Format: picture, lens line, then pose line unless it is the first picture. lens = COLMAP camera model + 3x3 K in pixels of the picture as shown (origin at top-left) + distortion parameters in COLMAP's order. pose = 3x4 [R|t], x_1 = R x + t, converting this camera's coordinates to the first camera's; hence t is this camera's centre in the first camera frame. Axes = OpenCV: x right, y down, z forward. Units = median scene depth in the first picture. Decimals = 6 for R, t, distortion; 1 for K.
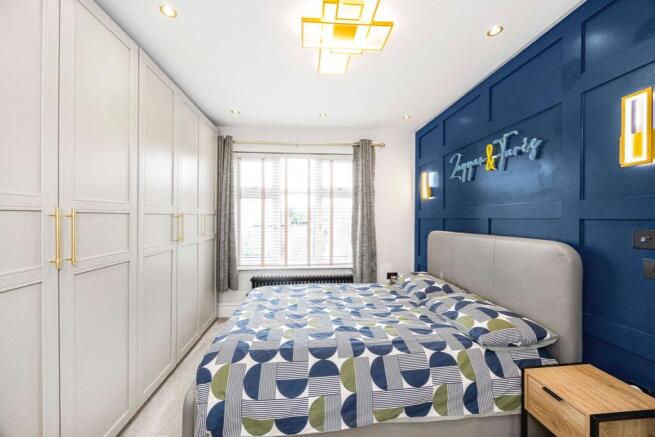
lens RADIAL K [[247.7, 0, 327.2], [0, 247.7, 214.7], [0, 0, 1]] dist [-0.000229, 0.000024]
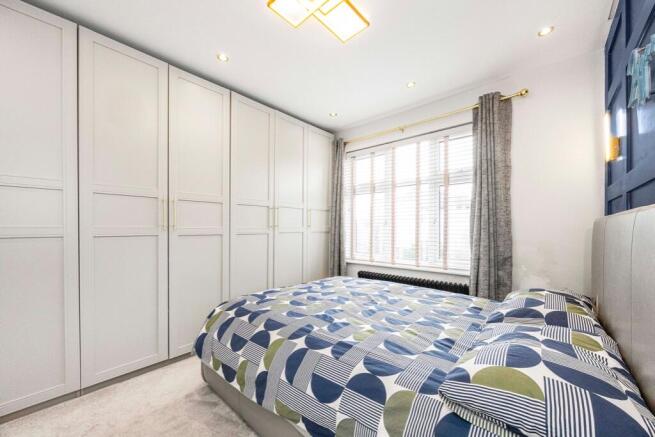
lens RADIAL K [[252.5, 0, 327.5], [0, 252.5, 218.5], [0, 0, 1]] dist [-0.001182, -0.000150]
pose [[0.692705, -0.028289, -0.720666, 0.557360], [0.010836, 0.999526, -0.028819, 0.101798], [0.721140, 0.012154, 0.692683, 0.287961]]
